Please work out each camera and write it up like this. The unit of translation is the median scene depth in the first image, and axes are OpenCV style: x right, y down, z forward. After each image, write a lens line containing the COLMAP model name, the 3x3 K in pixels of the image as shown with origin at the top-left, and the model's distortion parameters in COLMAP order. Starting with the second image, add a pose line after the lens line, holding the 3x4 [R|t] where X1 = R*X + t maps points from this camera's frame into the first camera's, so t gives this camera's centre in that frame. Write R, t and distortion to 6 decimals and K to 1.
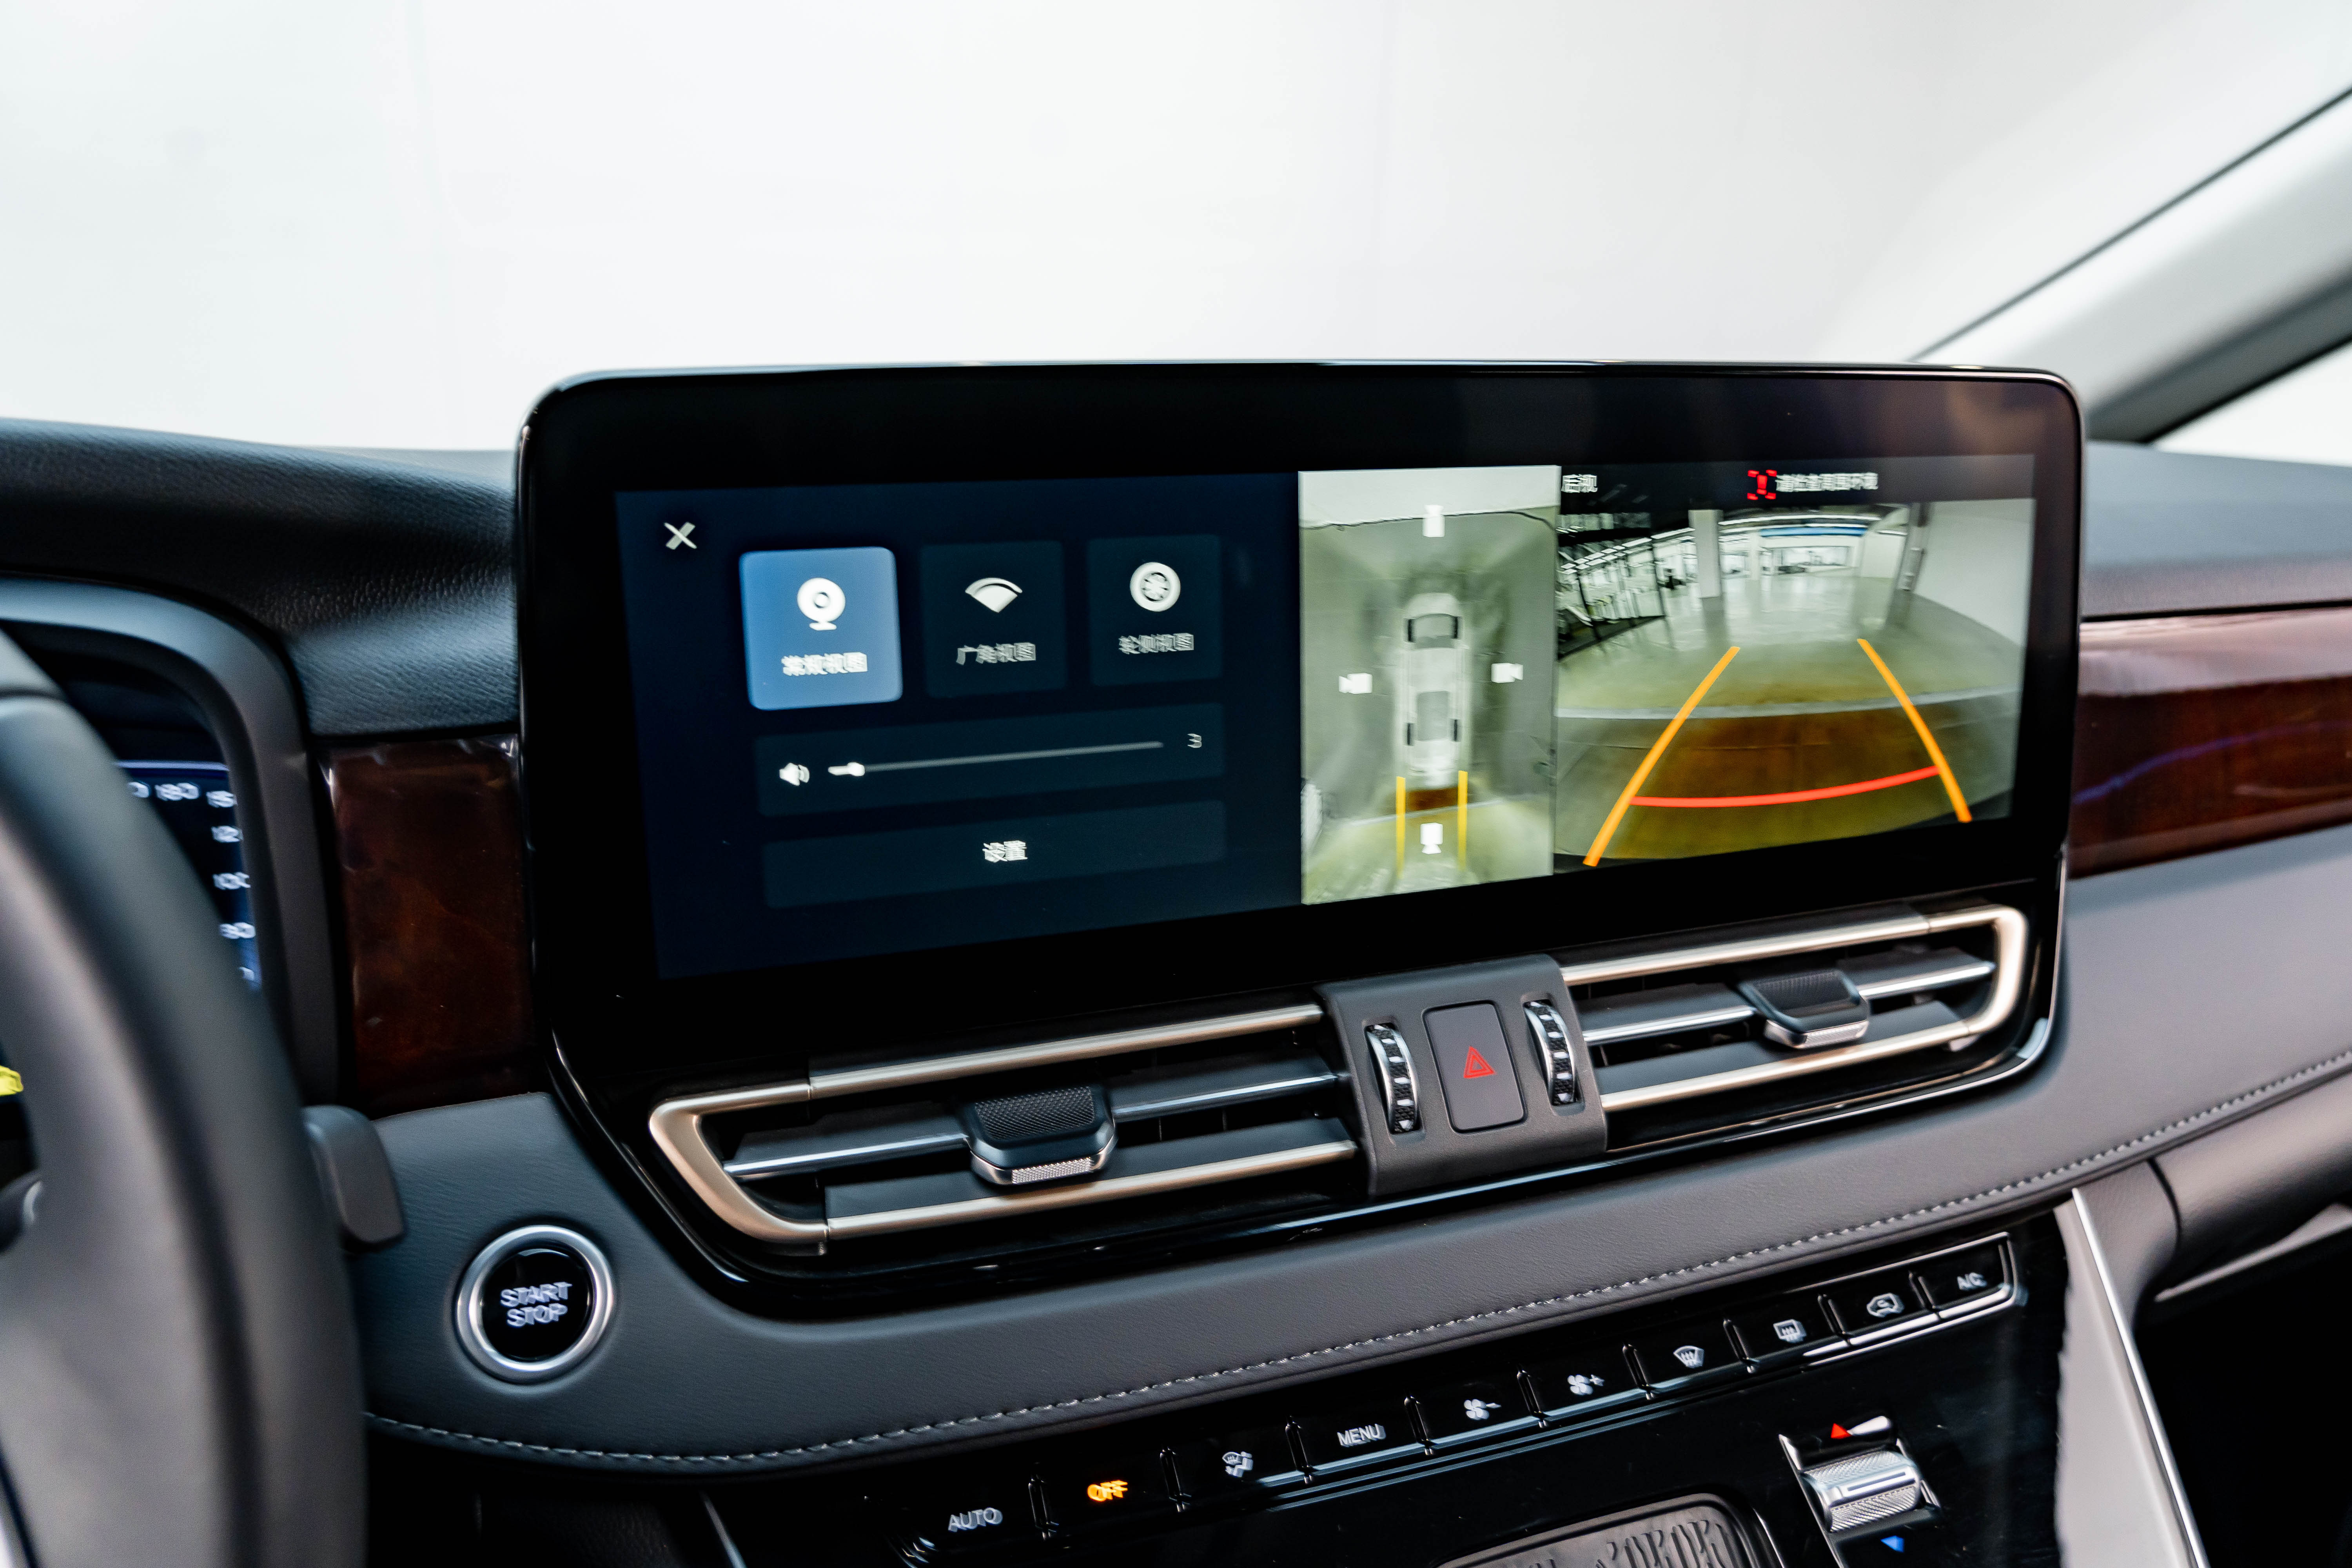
lens RADIAL K [[1652.0, 0, 1191.2], [0, 1652.0, 790.4], [0, 0, 1]] dist [-0.012896, -0.001788]
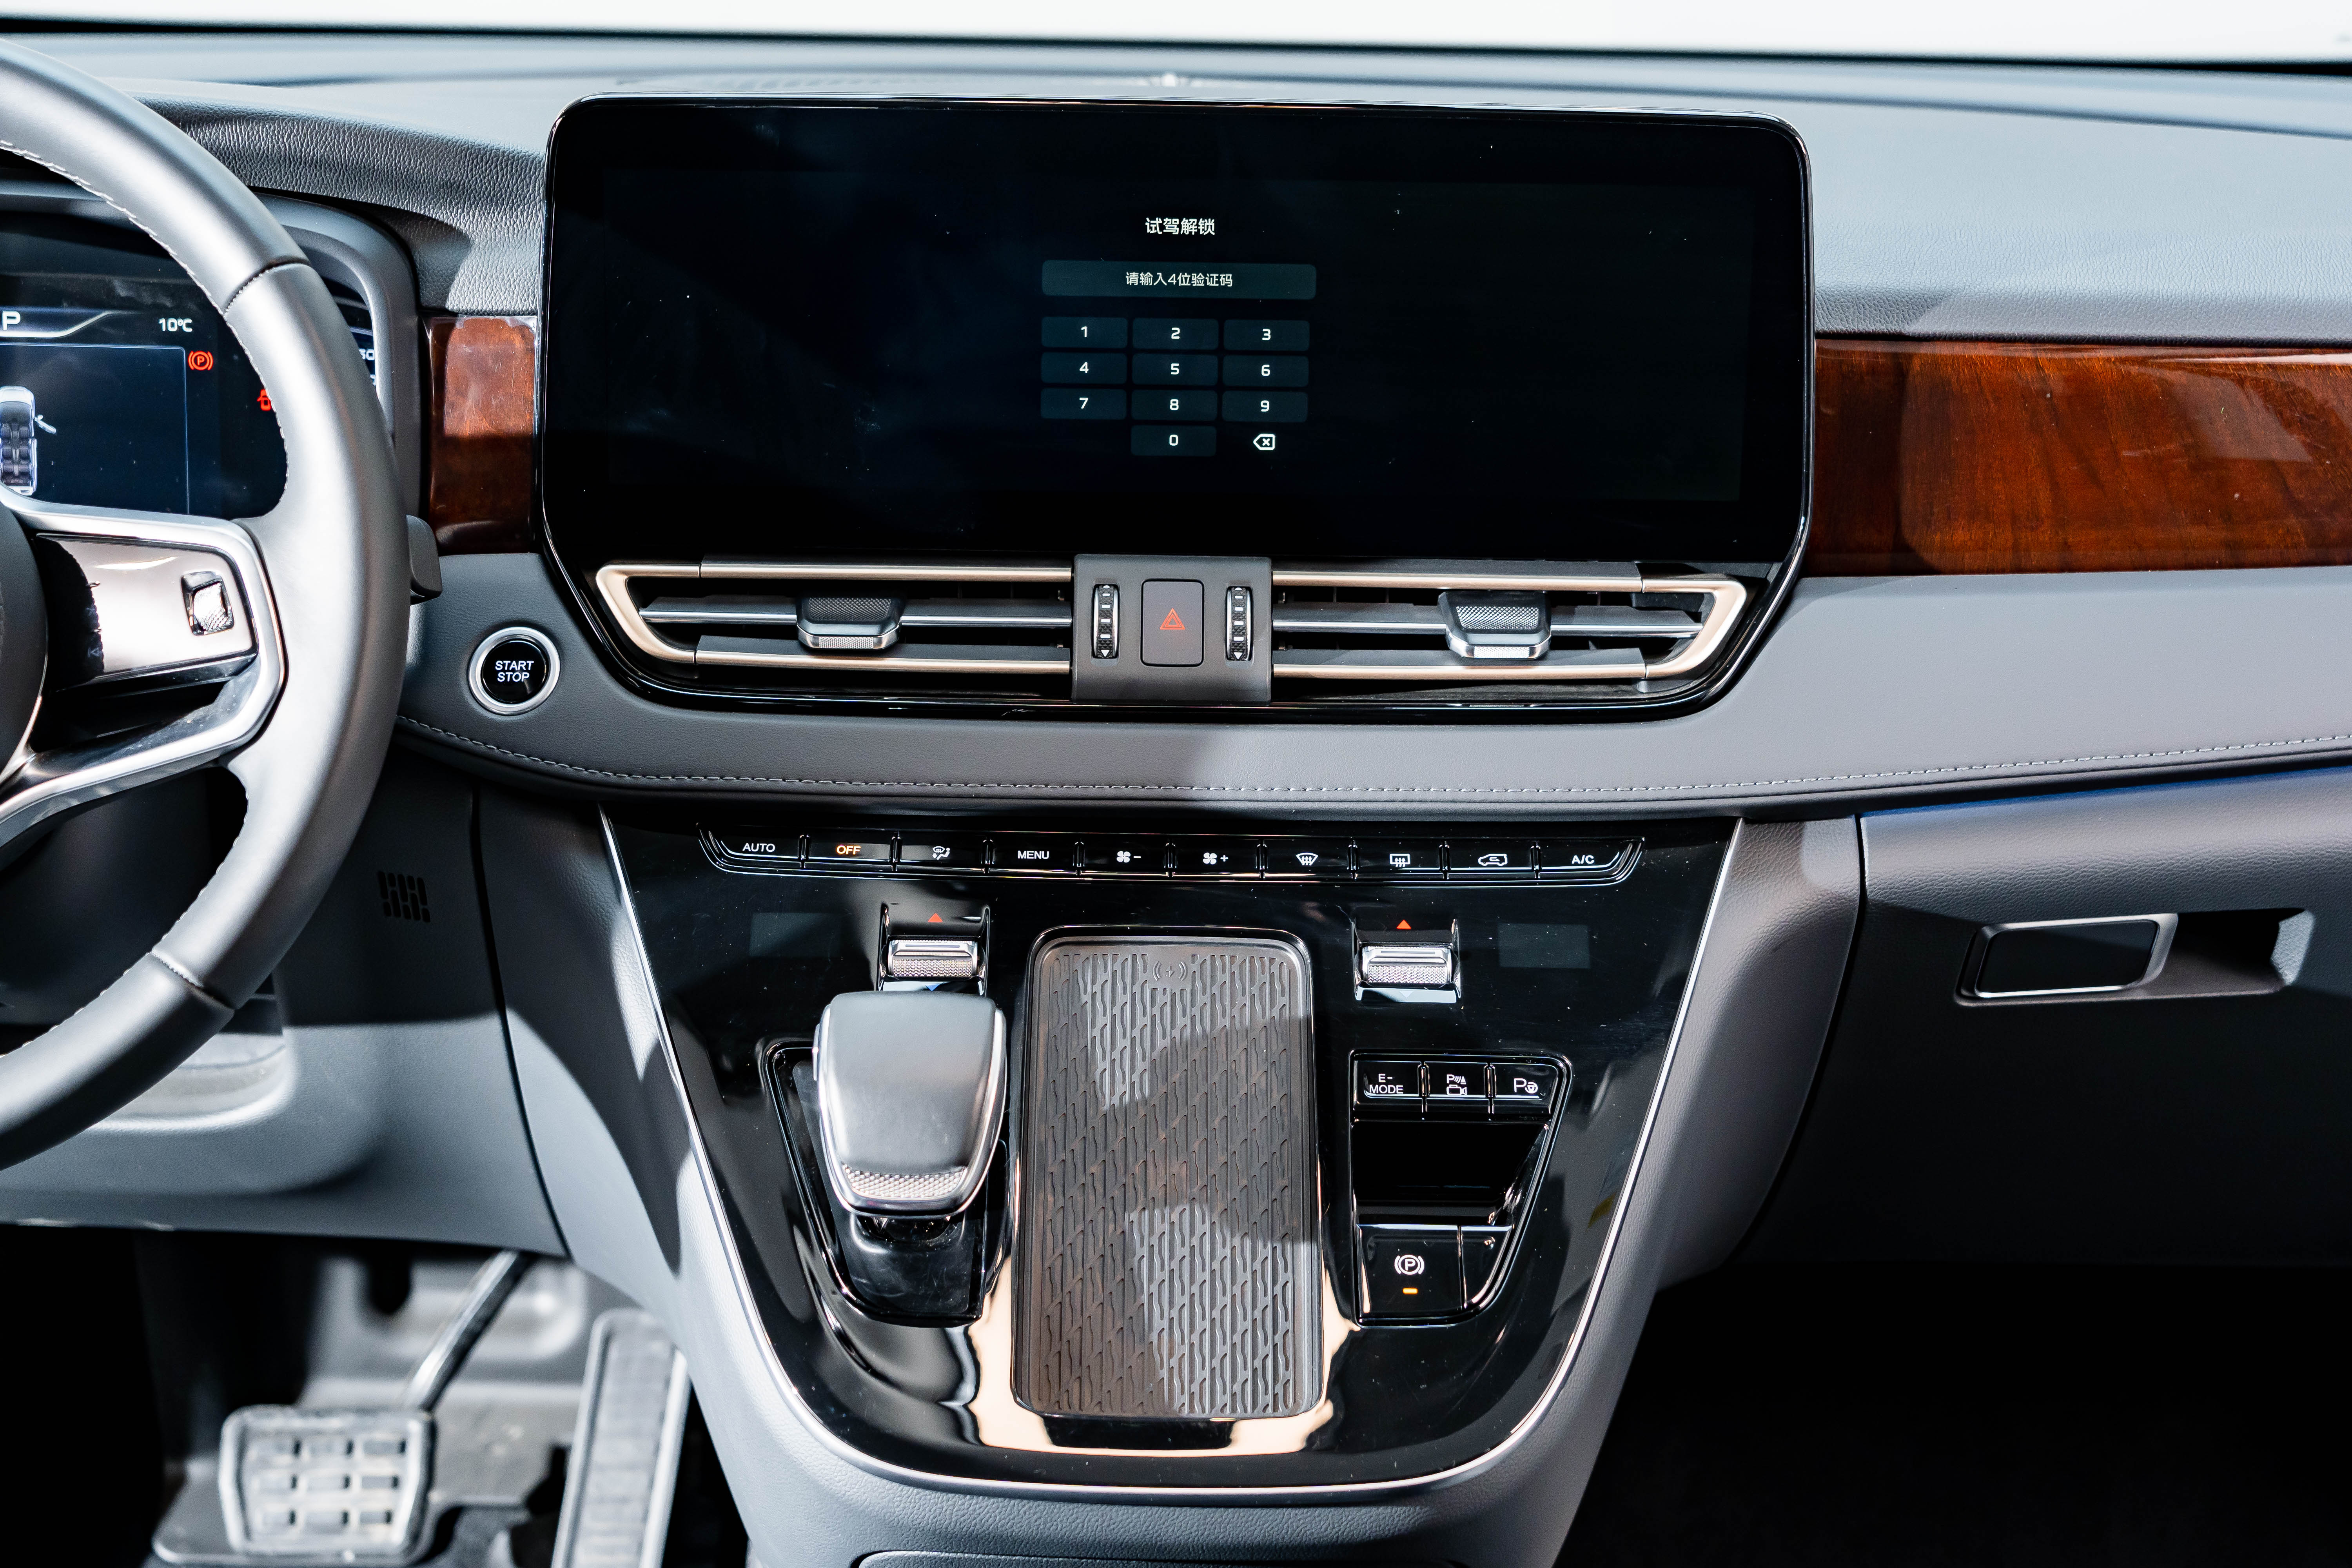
lens RADIAL K [[3559.0, 0, 1176.7], [0, 3559.0, 741.5], [0, 0, 1]] dist [0.106773, 0.000000]
pose [[0.951660, 0.109978, -0.286788, 1.147035], [-0.102380, 0.993883, 0.041402, 0.158947], [0.289587, -0.010039, 0.957099, -2.013332]]
